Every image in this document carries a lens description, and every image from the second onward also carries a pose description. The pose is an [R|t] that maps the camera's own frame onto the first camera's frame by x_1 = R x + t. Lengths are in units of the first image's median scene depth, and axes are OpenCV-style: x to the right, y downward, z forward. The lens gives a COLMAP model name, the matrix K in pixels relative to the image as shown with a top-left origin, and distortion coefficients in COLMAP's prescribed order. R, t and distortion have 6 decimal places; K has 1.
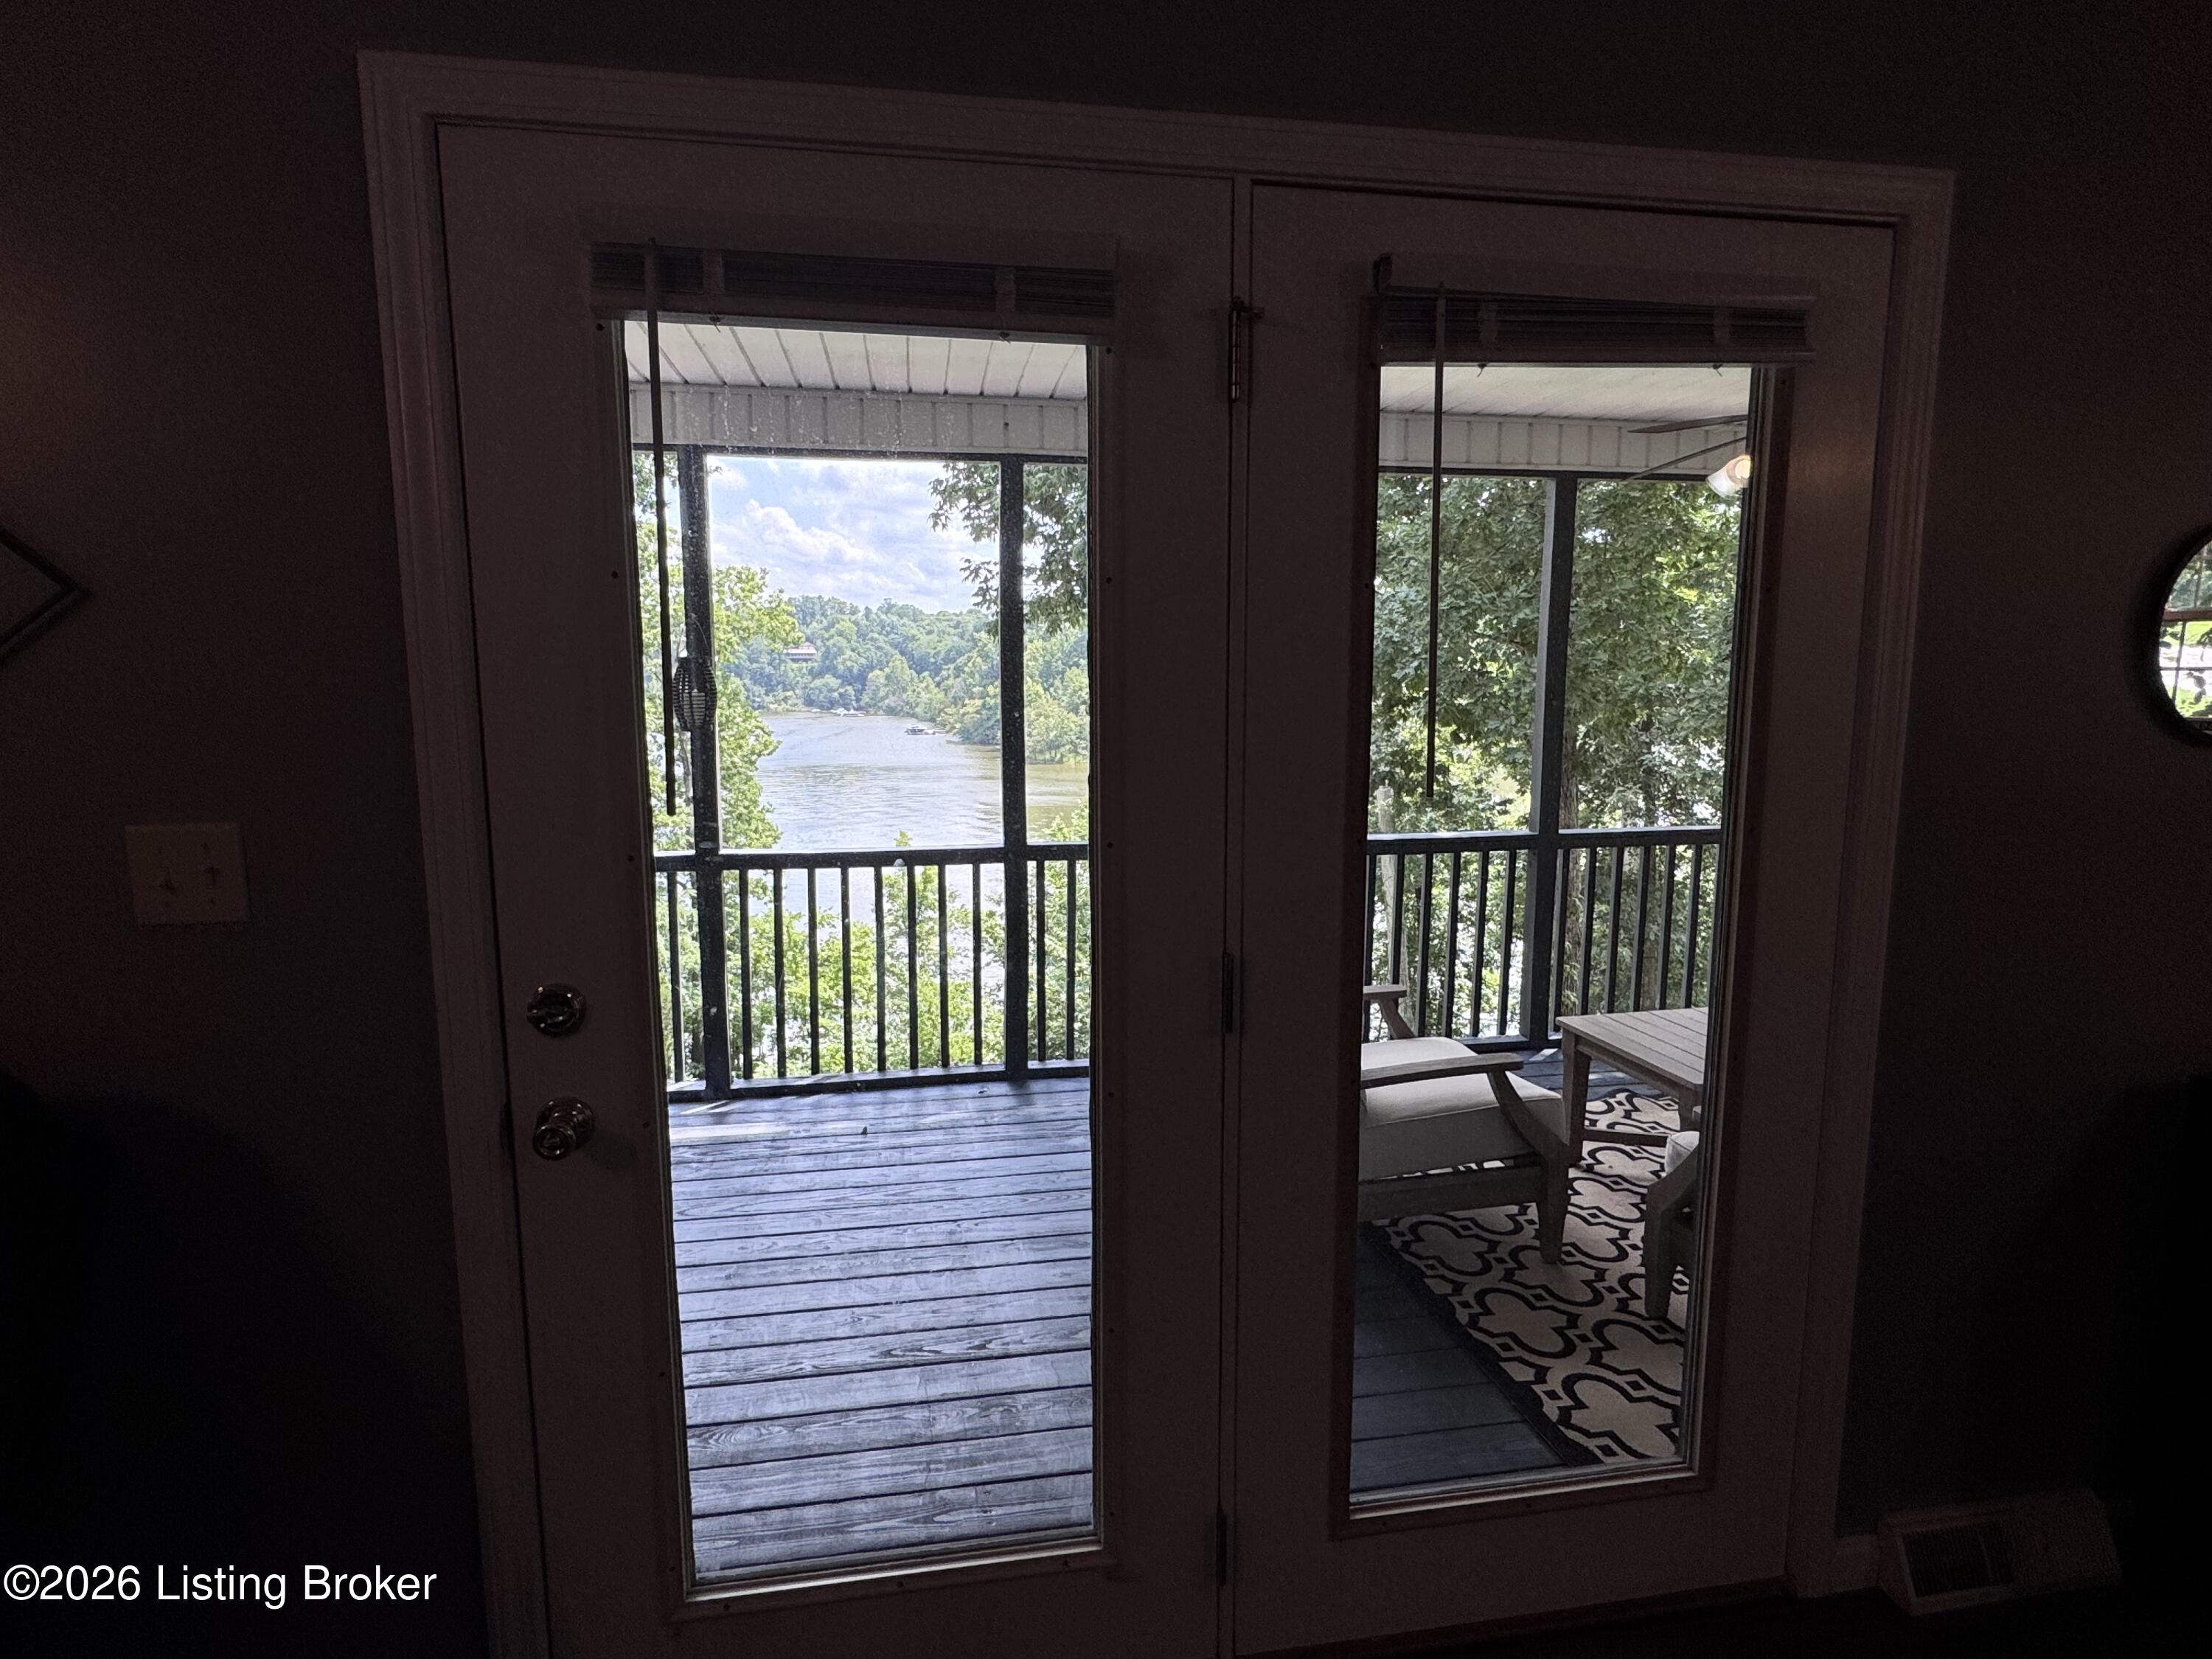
lens RADIAL K [[1191.1, 0, 1106.0], [0, 1191.1, 829.5], [0, 0, 1]] dist [-0.000391, -0.000191]
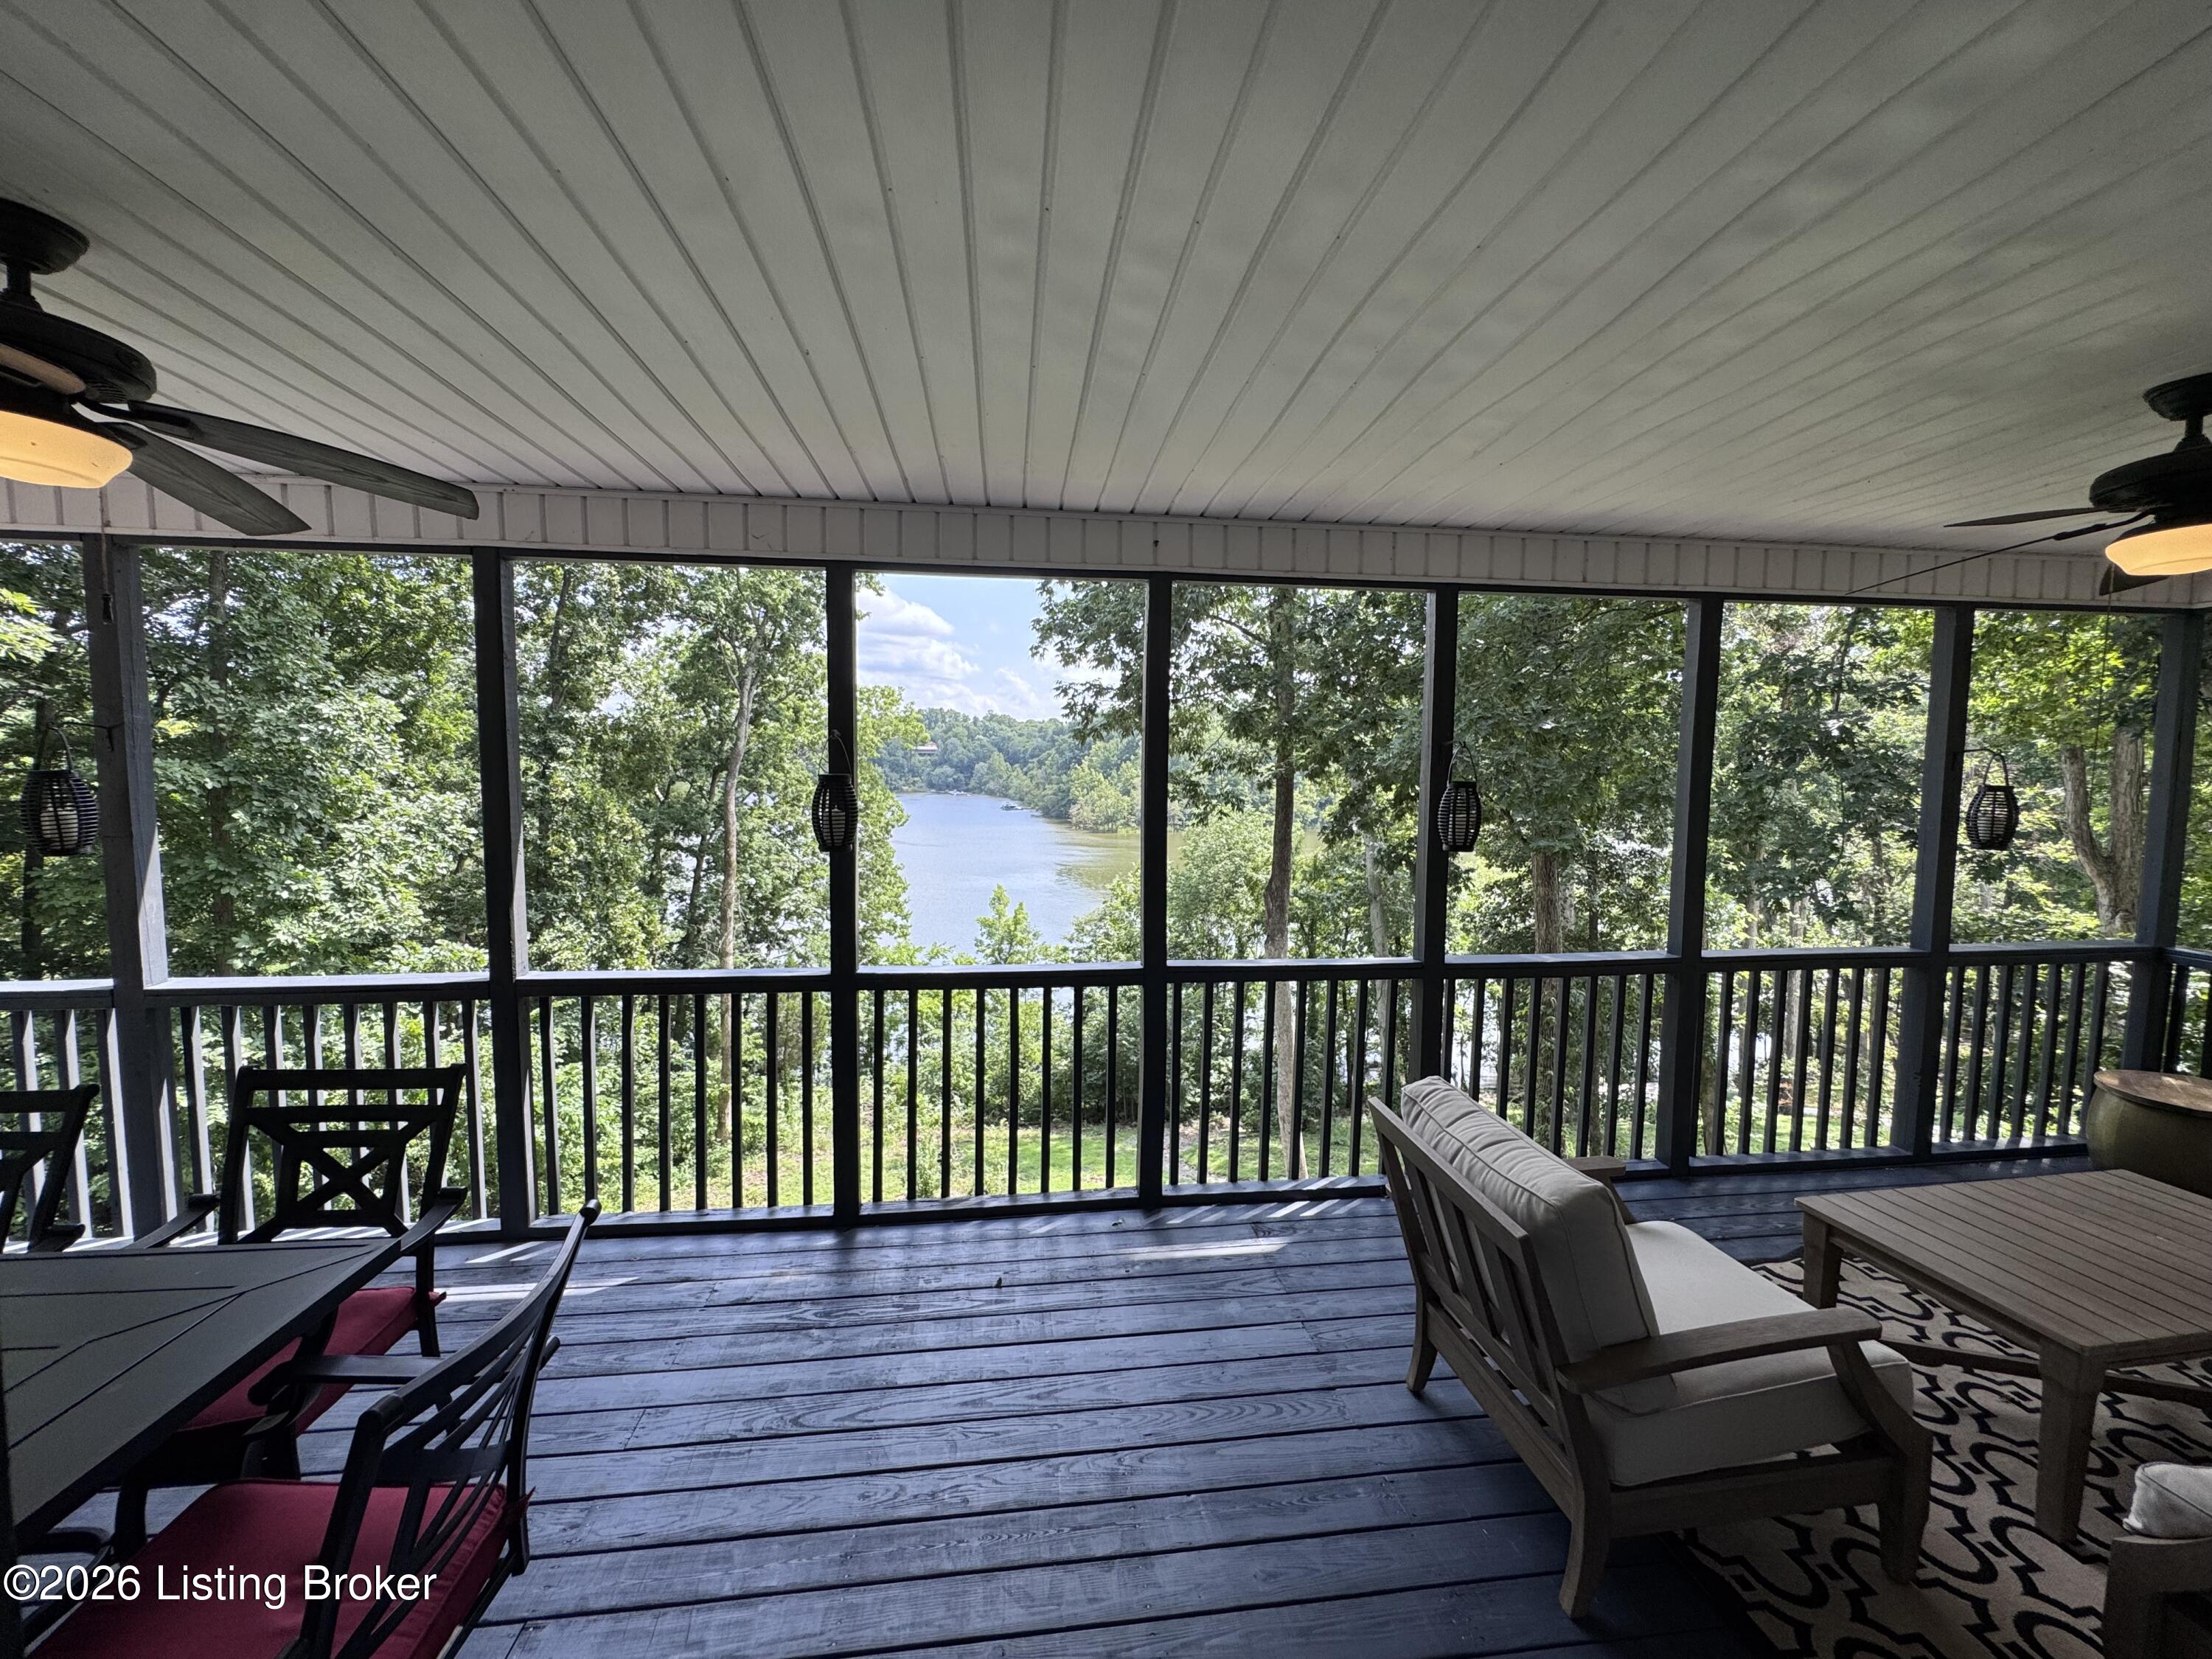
lens RADIAL K [[888.8, 0, 1110.6], [0, 888.8, 835.9], [0, 0, 1]] dist [-0.001306, 0.000077]
pose [[0.998985, 0.012553, -0.043265, -0.086206], [-0.014771, 0.998573, -0.051325, -0.059780], [0.042559, 0.051912, 0.997744, 0.279957]]
